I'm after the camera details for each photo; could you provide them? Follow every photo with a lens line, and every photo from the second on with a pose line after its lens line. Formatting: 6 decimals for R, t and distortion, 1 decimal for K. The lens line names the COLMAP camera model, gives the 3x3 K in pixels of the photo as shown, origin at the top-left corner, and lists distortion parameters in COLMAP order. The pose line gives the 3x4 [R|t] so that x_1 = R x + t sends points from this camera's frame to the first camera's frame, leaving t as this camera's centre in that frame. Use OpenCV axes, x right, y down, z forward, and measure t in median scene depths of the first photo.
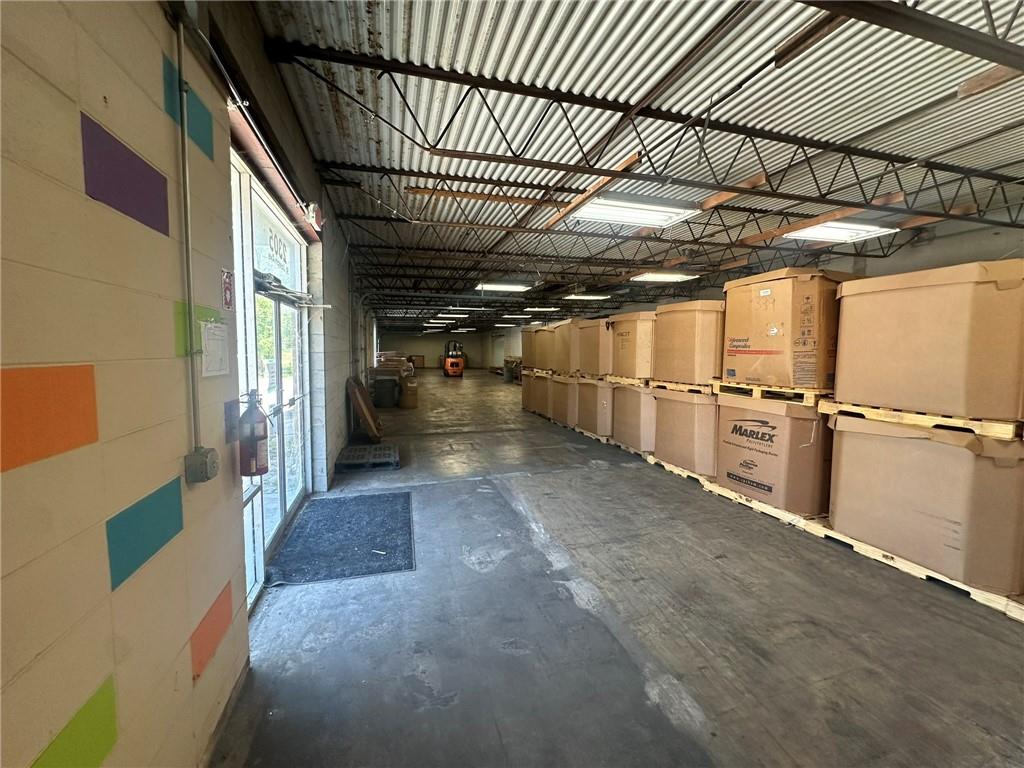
lens RADIAL K [[413.2, 0, 512.0], [0, 413.2, 384.0], [0, 0, 1]] dist [0.000845, 0.000124]
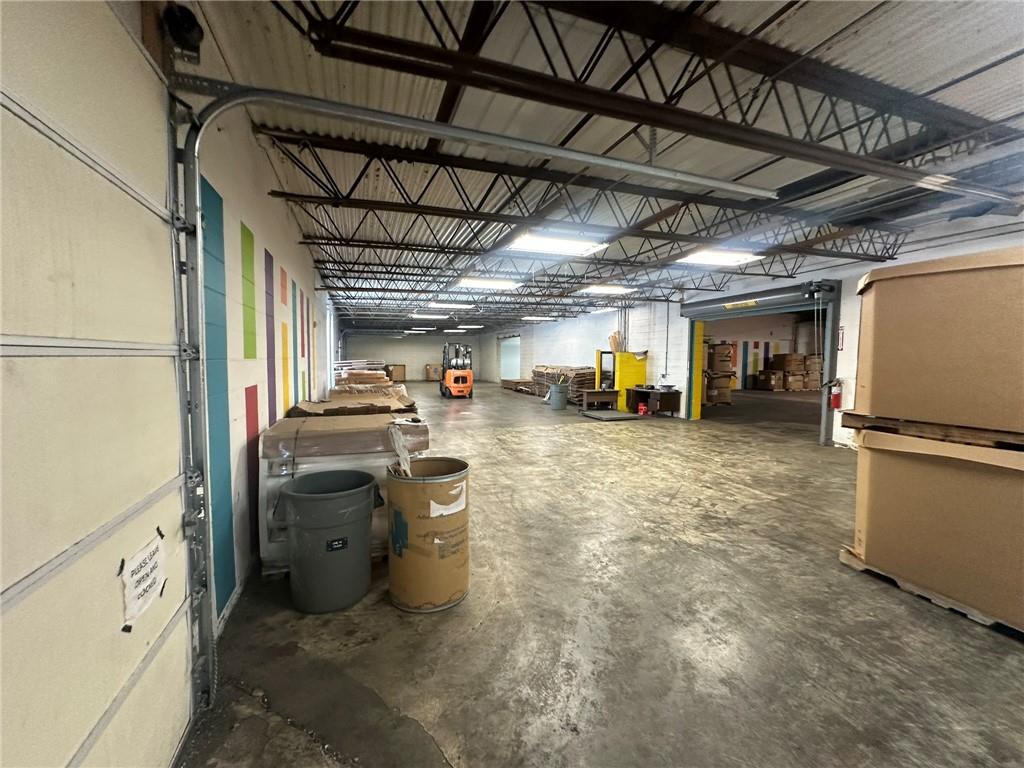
lens RADIAL K [[413.2, 0, 512.0], [0, 413.2, 384.0], [0, 0, 1]] dist [0.000845, 0.000124]
pose [[0.997552, -0.008413, 0.069414, -0.099267], [0.009403, 0.999859, -0.013936, -0.029096], [-0.069287, 0.014555, 0.997491, 0.342586]]
